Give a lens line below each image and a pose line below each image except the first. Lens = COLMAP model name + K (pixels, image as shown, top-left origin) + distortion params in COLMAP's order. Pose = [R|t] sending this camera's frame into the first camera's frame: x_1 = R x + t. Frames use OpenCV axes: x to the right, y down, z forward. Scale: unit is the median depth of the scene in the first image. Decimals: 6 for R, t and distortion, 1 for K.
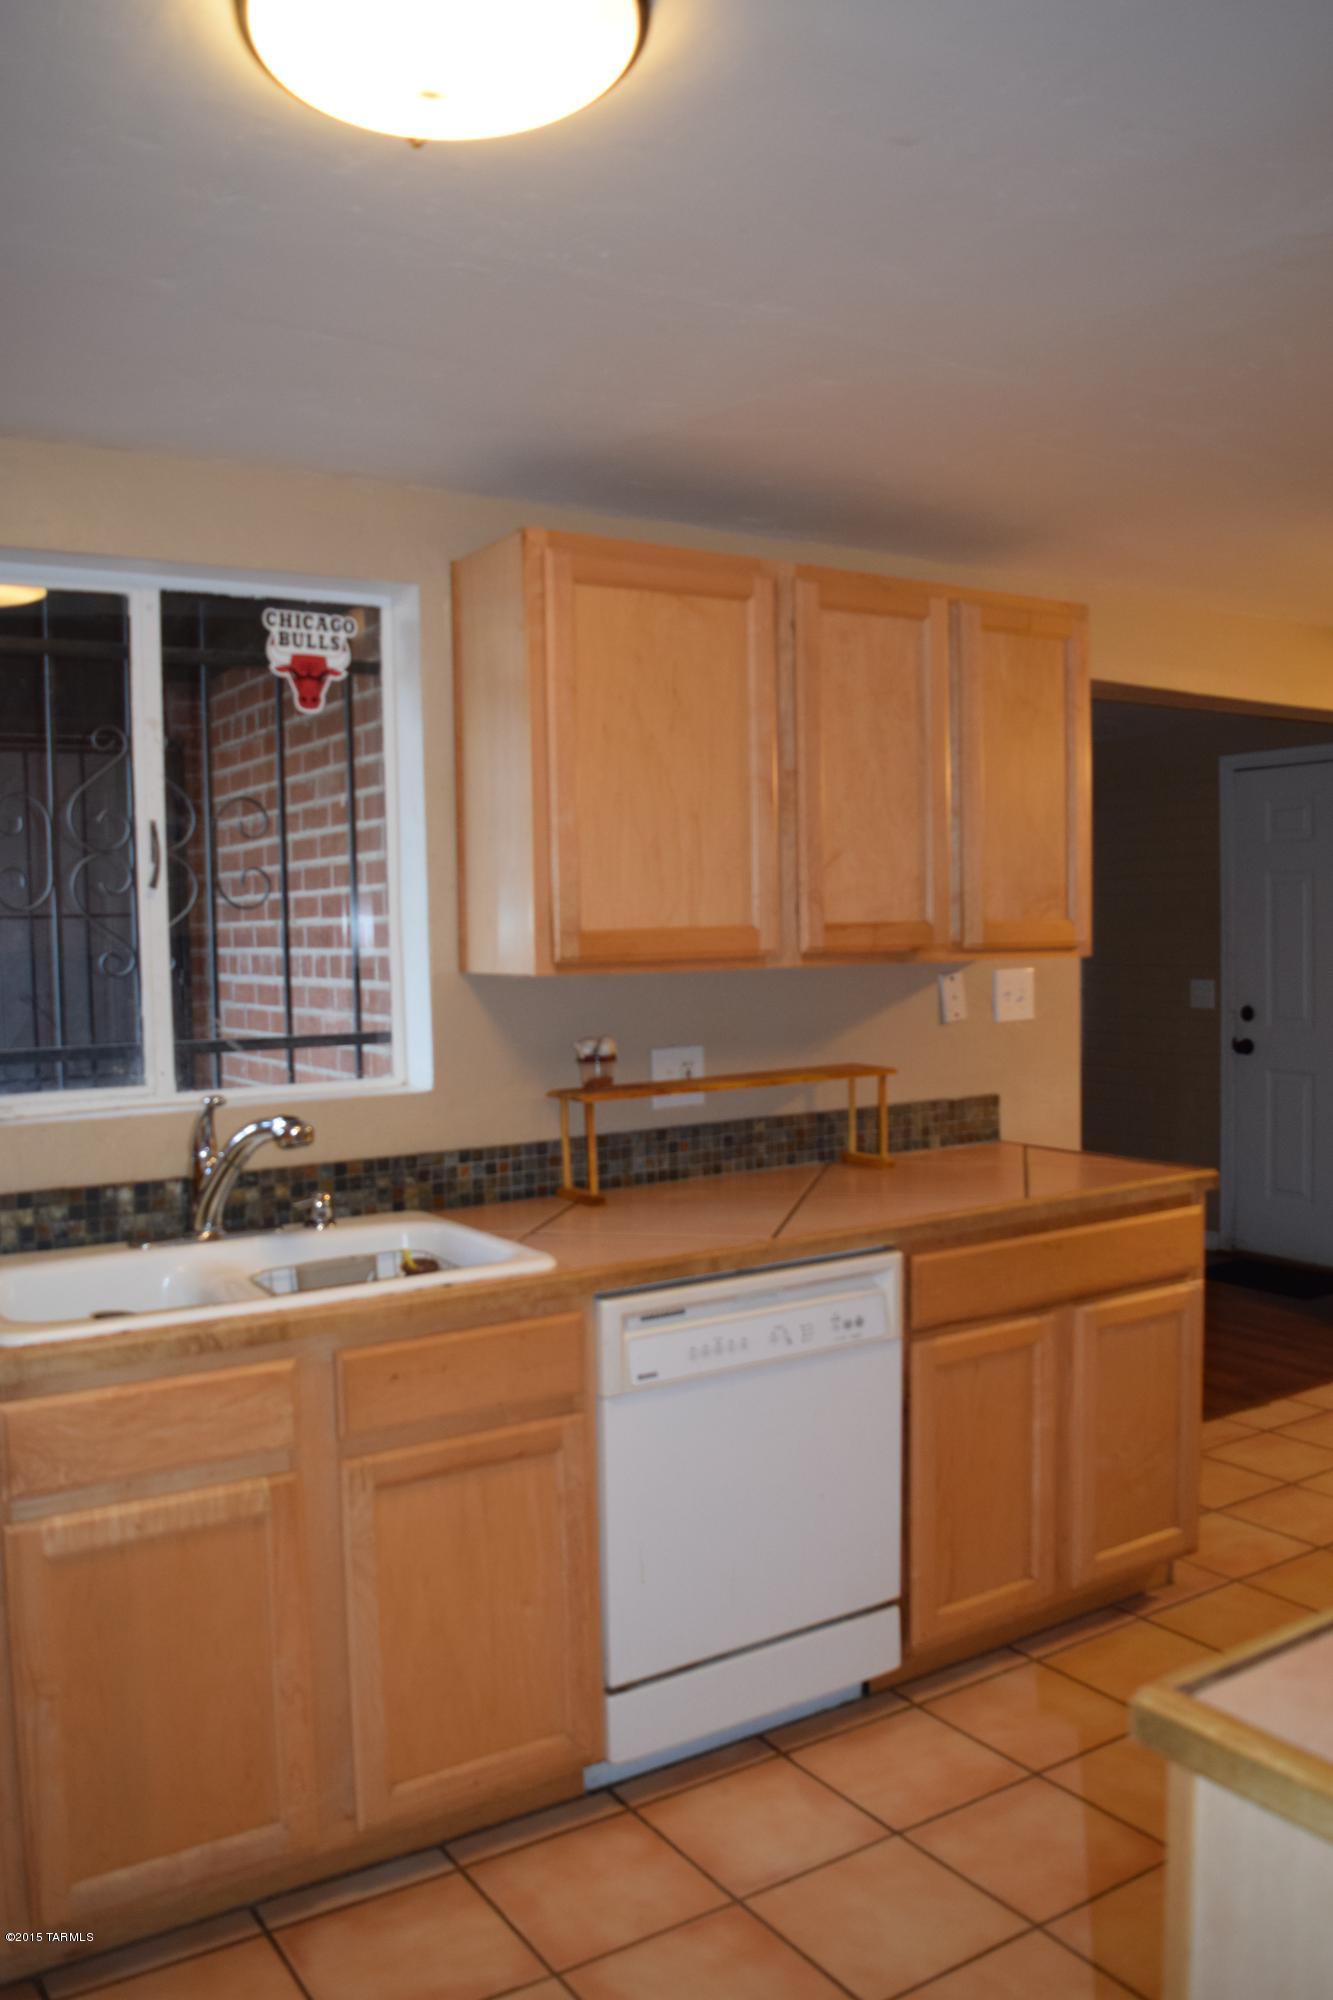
lens RADIAL K [[1597.0, 0, 665.6], [0, 1597.0, 1021.9], [0, 0, 1]] dist [-0.087507, 0.004466]
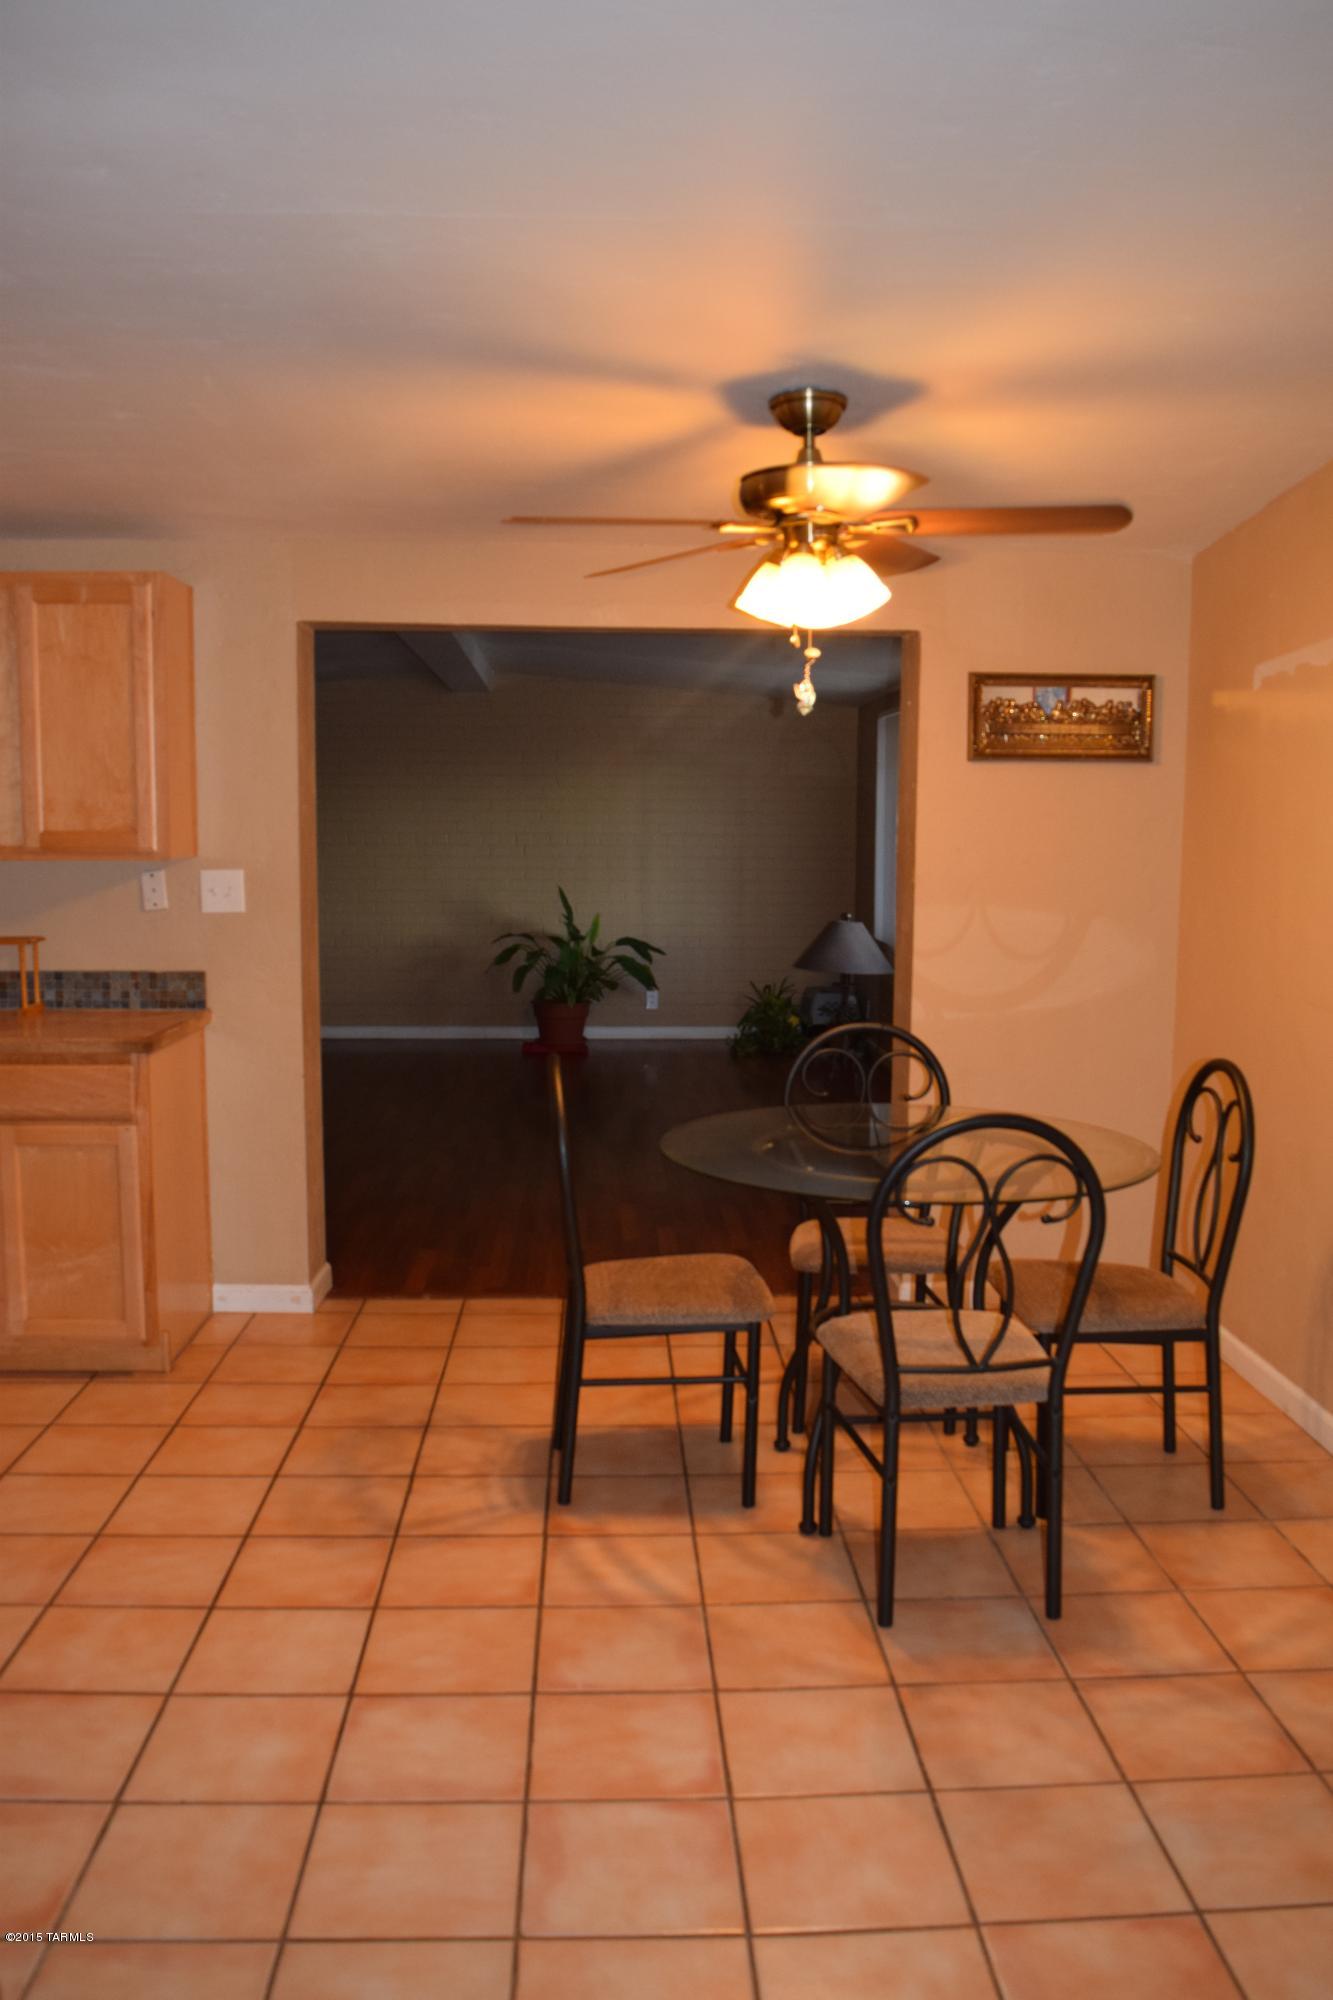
lens RADIAL K [[1586.2, 0, 652.1], [0, 1586.2, 990.6], [0, 0, 1]] dist [-0.088271, 0.013442]
pose [[0.860495, 0.076047, -0.503751, 1.285568], [-0.053535, 0.996819, 0.059033, -0.034688], [0.506638, -0.023830, 0.861829, 0.146321]]
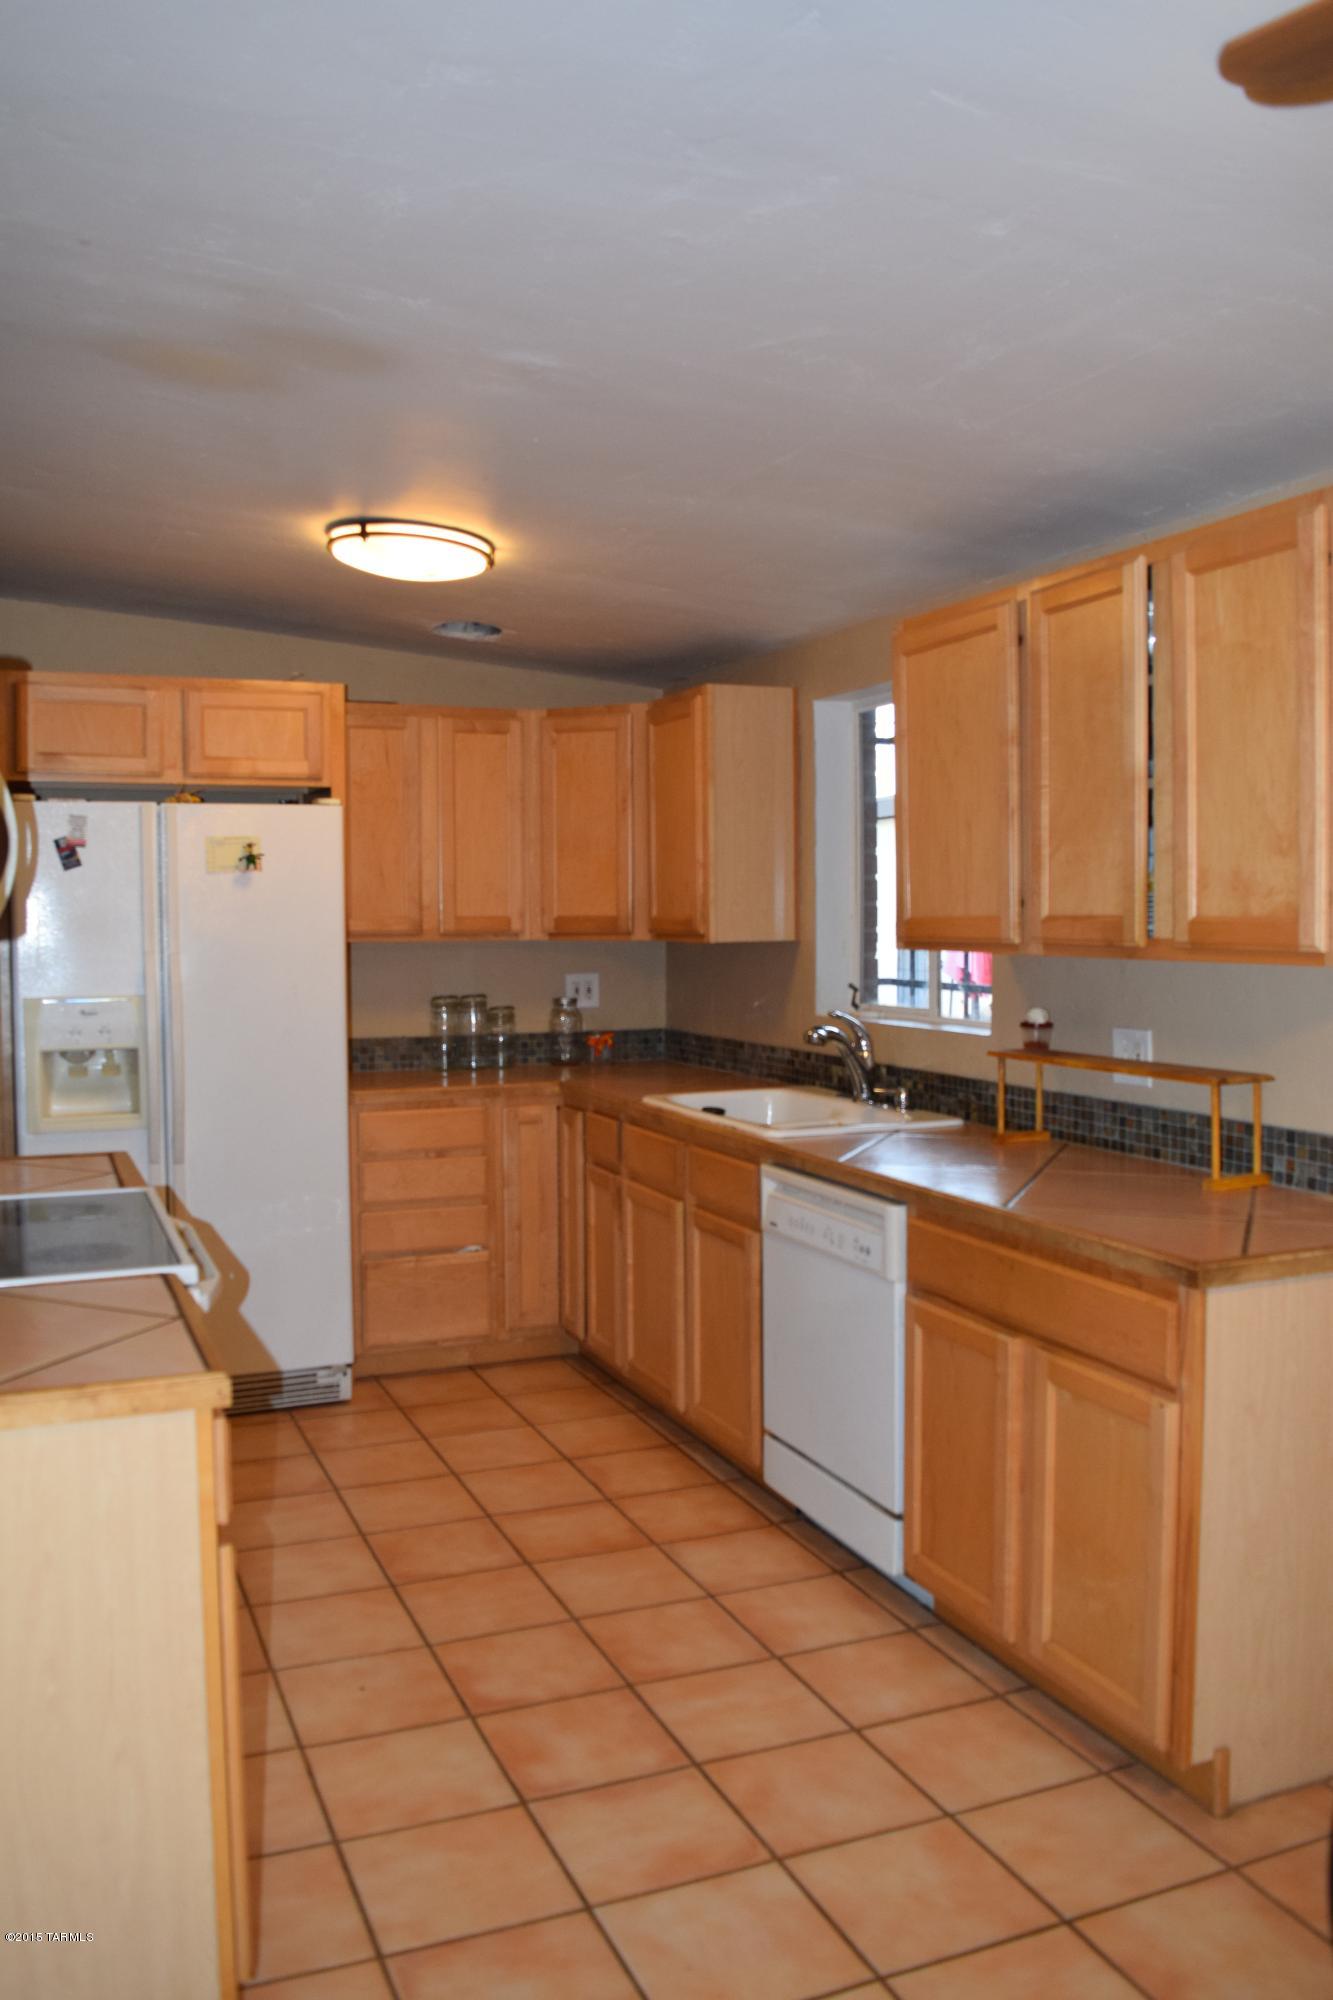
lens RADIAL K [[1586.2, 0, 652.1], [0, 1586.2, 990.6], [0, 0, 1]] dist [-0.088271, 0.013442]
pose [[-0.177385, 0.068105, -0.981782, 1.085518], [-0.049066, 0.995750, 0.077939, -0.075082], [0.982918, 0.061997, -0.173289, 0.864287]]
